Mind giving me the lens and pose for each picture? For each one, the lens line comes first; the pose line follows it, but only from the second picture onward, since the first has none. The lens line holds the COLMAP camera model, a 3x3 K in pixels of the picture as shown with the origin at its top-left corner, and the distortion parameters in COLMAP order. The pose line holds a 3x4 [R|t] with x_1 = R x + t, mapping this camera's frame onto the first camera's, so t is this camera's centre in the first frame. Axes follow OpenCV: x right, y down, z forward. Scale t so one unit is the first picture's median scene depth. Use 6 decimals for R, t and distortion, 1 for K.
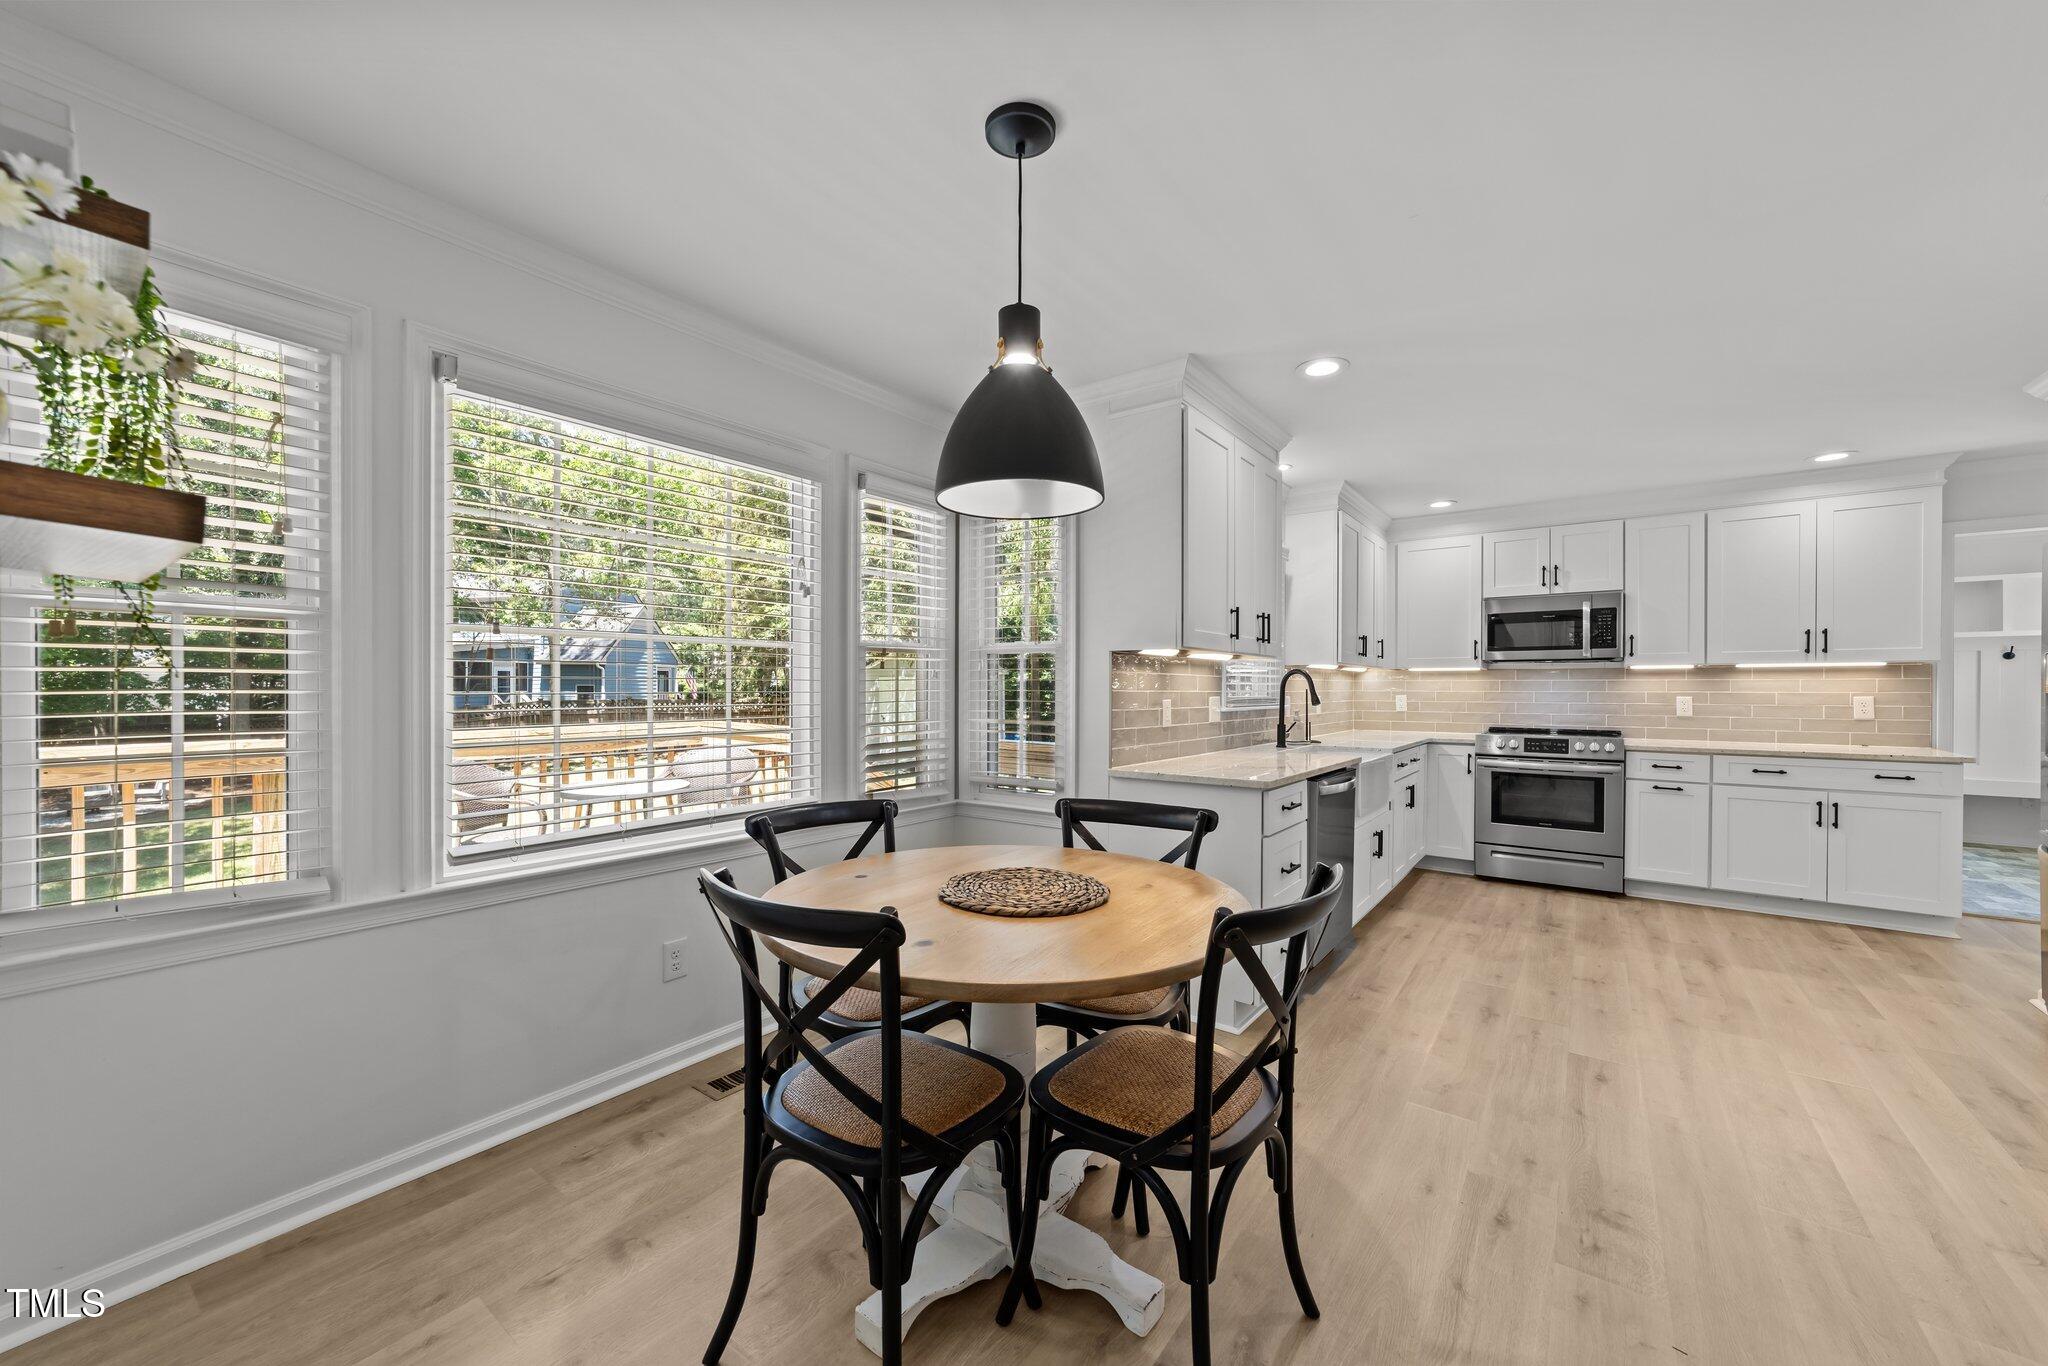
lens RADIAL K [[785.5, 0, 995.6], [0, 785.5, 692.5], [0, 0, 1]] dist [-0.014037, 0.006050]
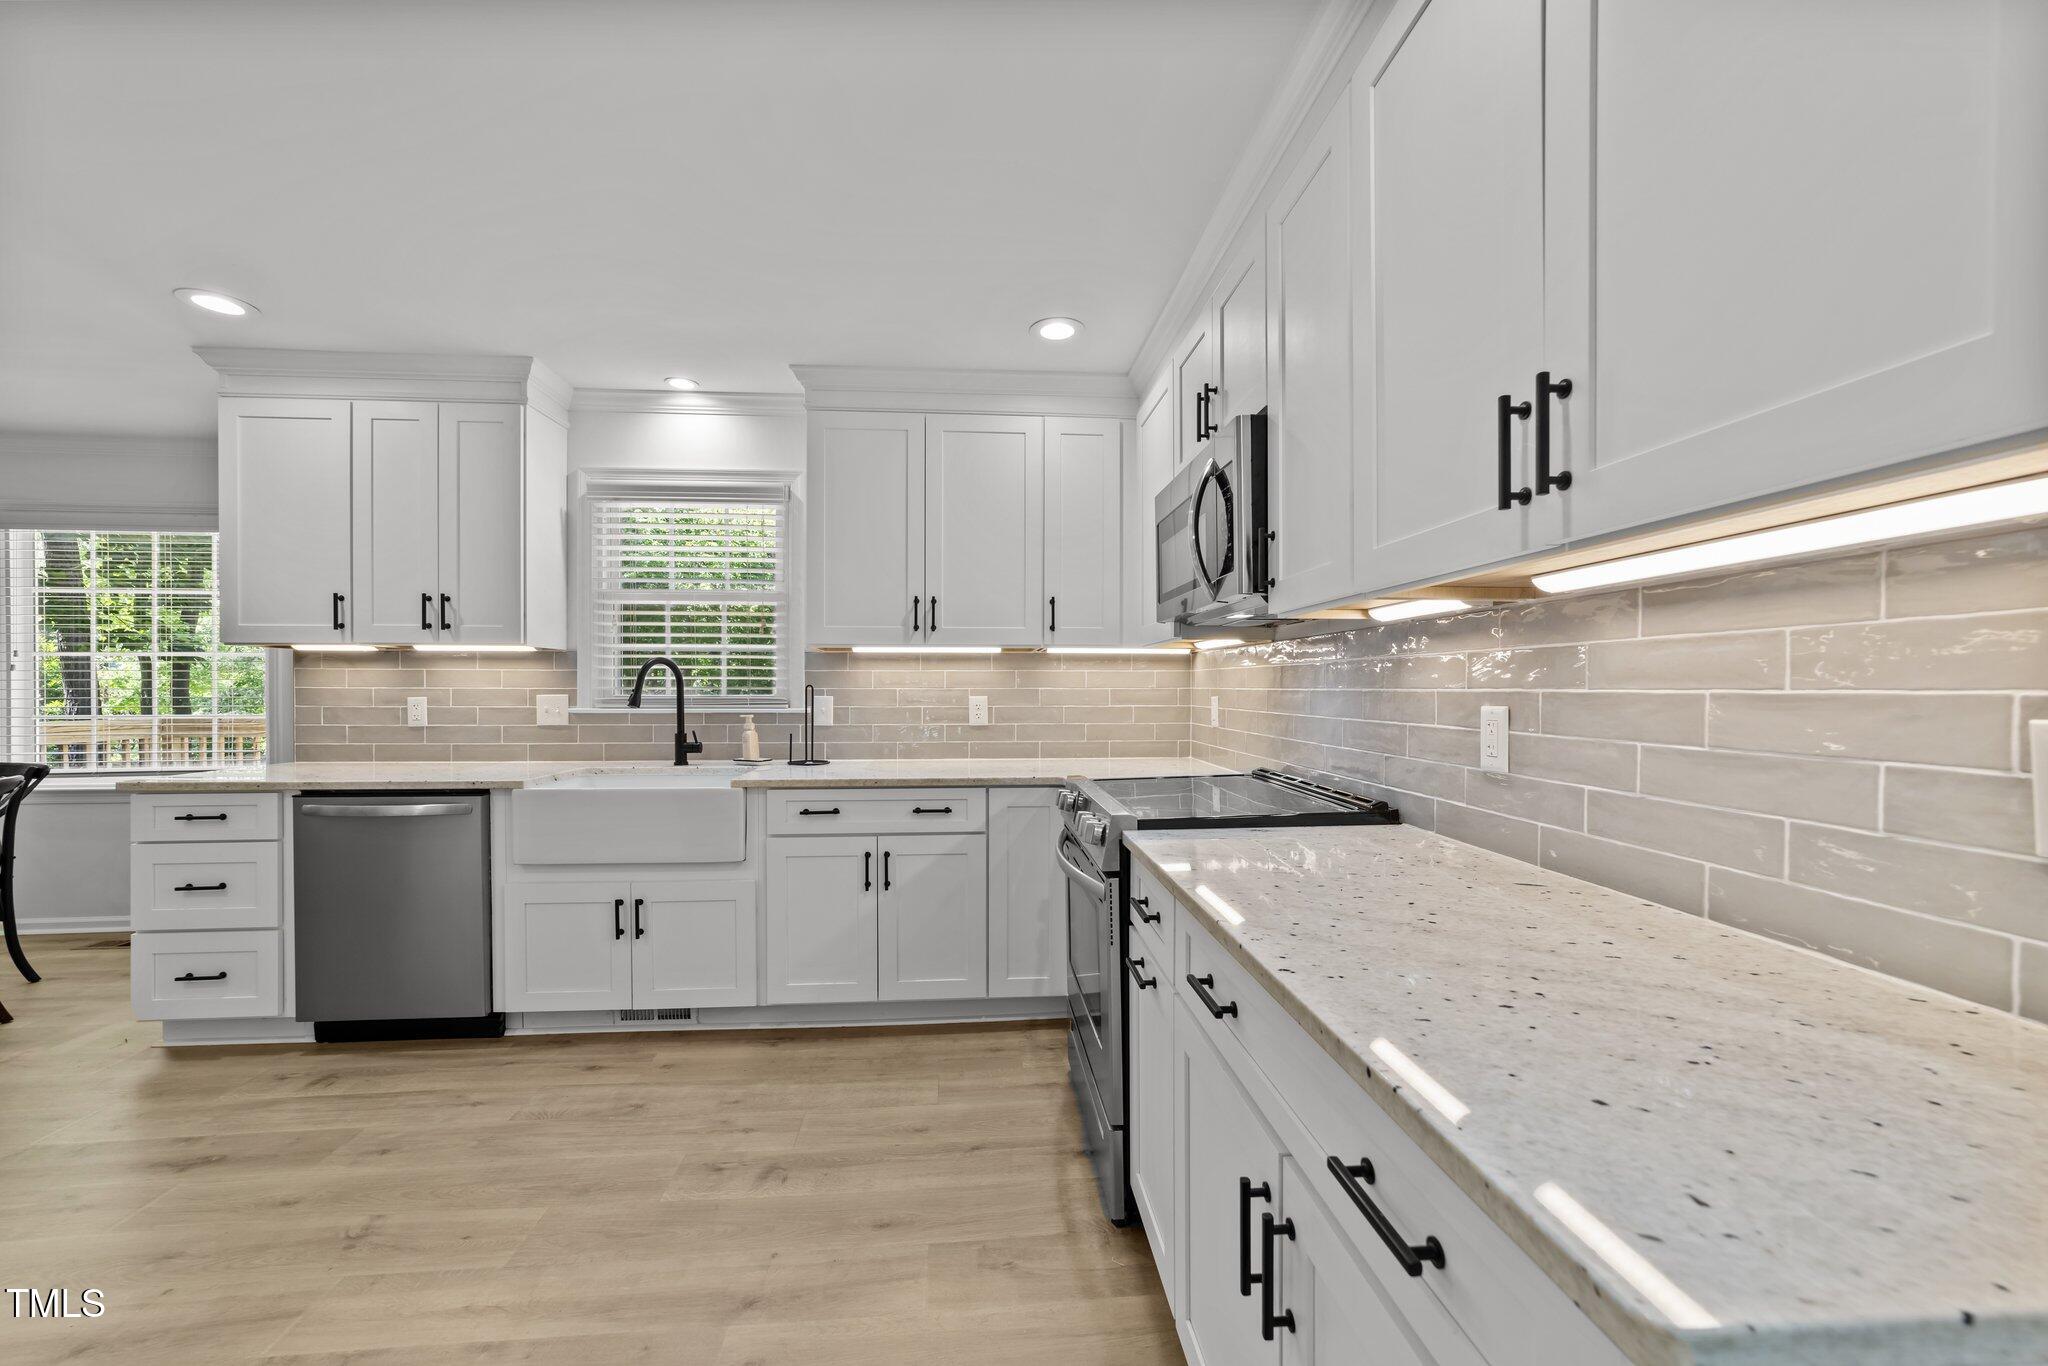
lens RADIAL K [[785.5, 0, 1062.3], [0, 785.5, 693.1], [0, 0, 1]] dist [-0.014037, 0.006050]
pose [[0.664829, 0.004542, -0.746982, 1.141077], [-0.003709, 0.999989, 0.002779, -0.000046], [0.746986, 0.000923, 0.664839, 0.777444]]
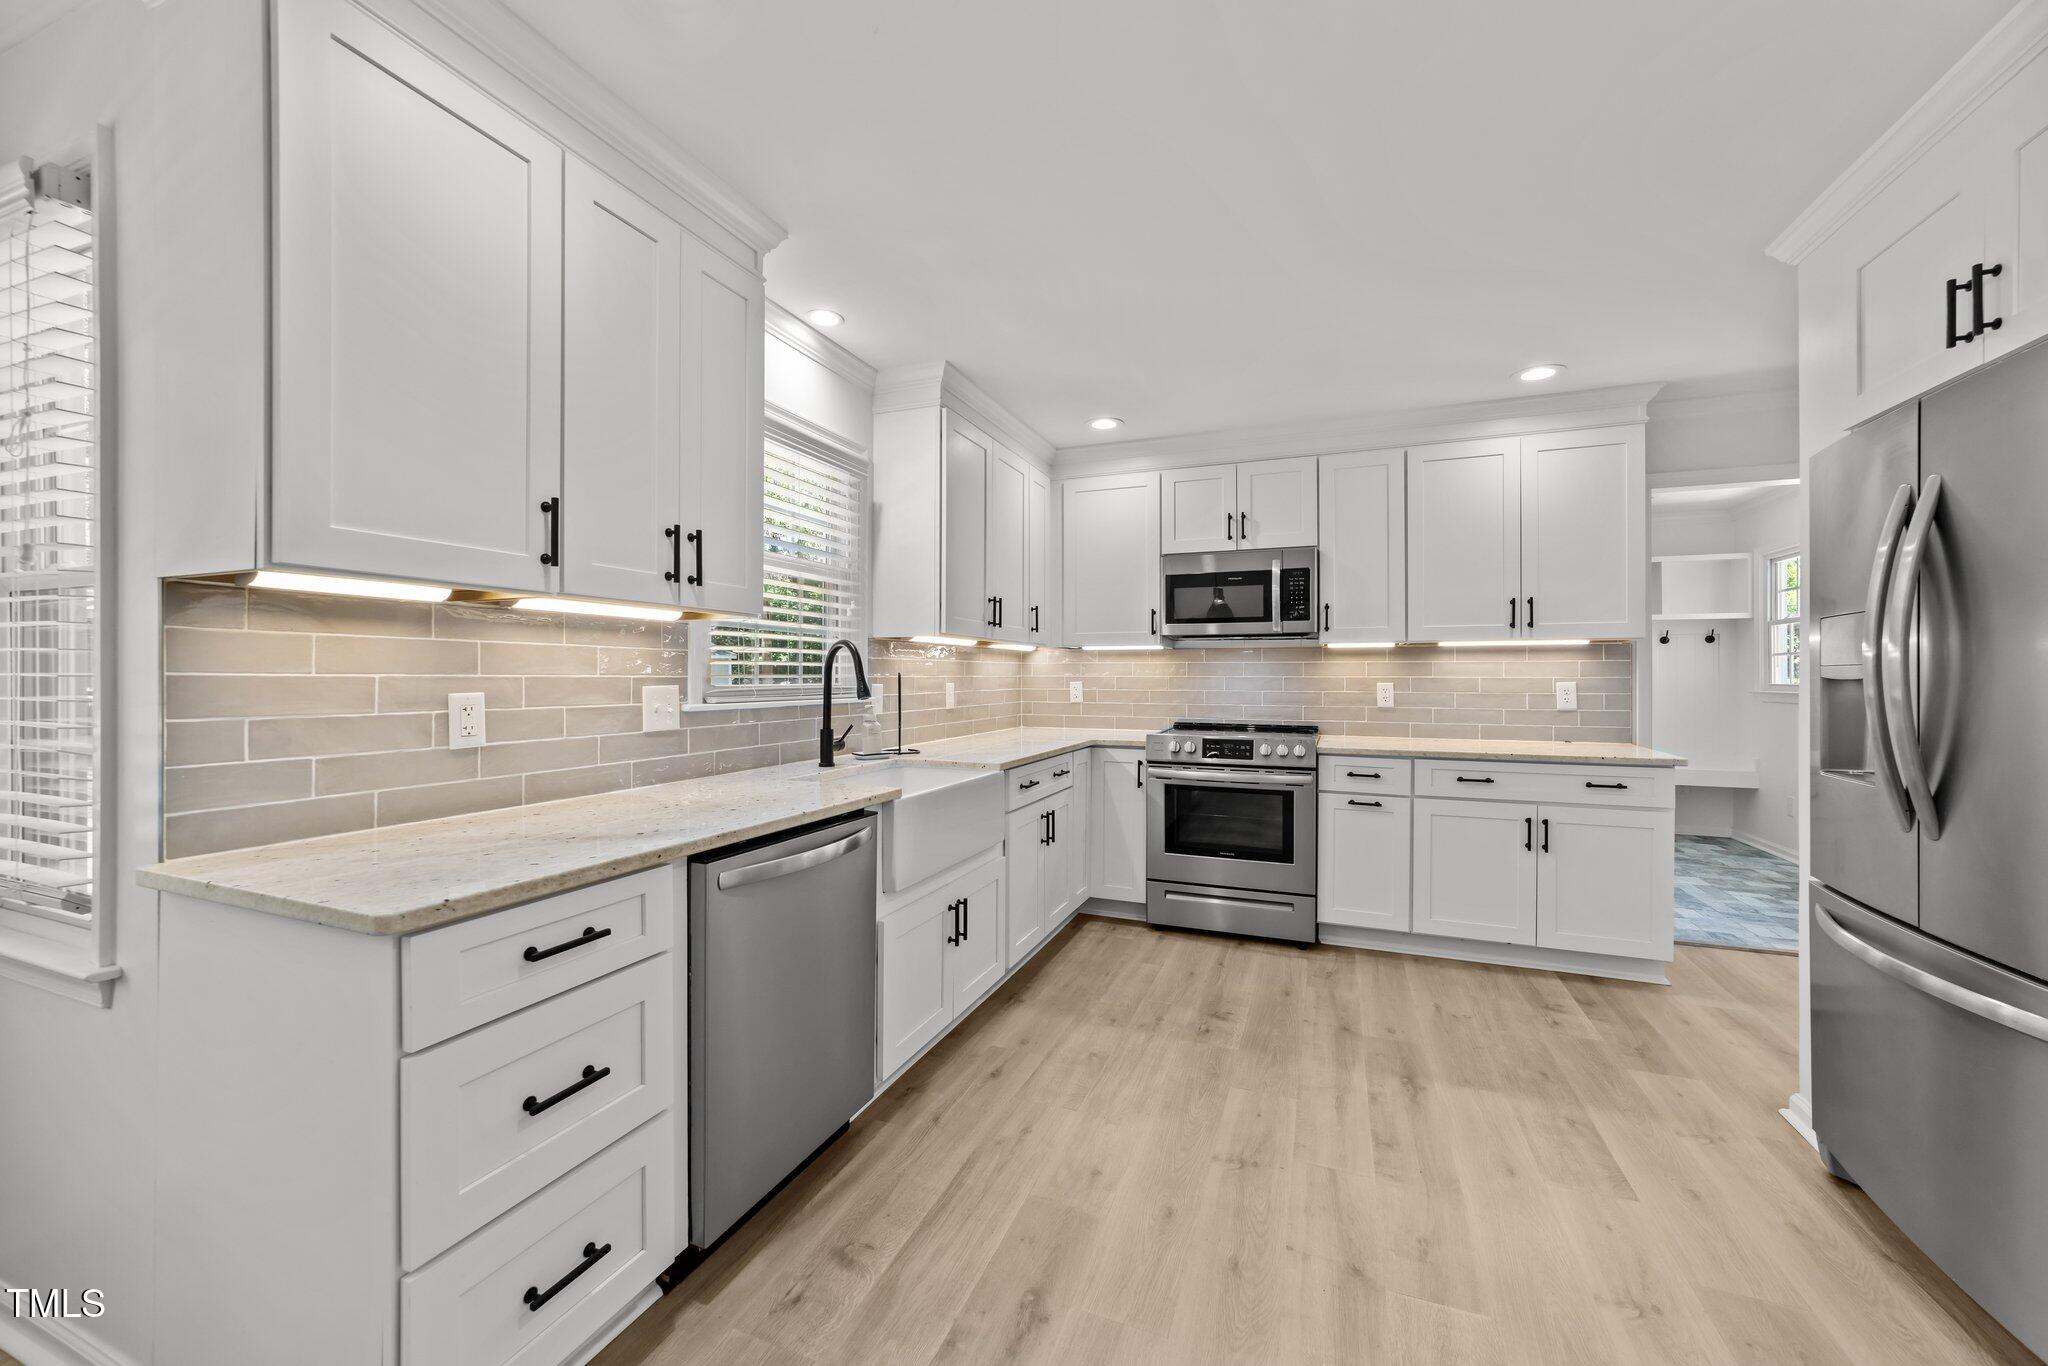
lens RADIAL K [[785.5, 0, 1003.6], [0, 785.5, 674.2], [0, 0, 1]] dist [-0.014037, 0.006050]
pose [[0.968173, 0.000489, 0.250281, 0.342466], [0.001514, 0.999968, -0.007810, 0.002329], [-0.250277, 0.007941, 0.968142, 0.361103]]
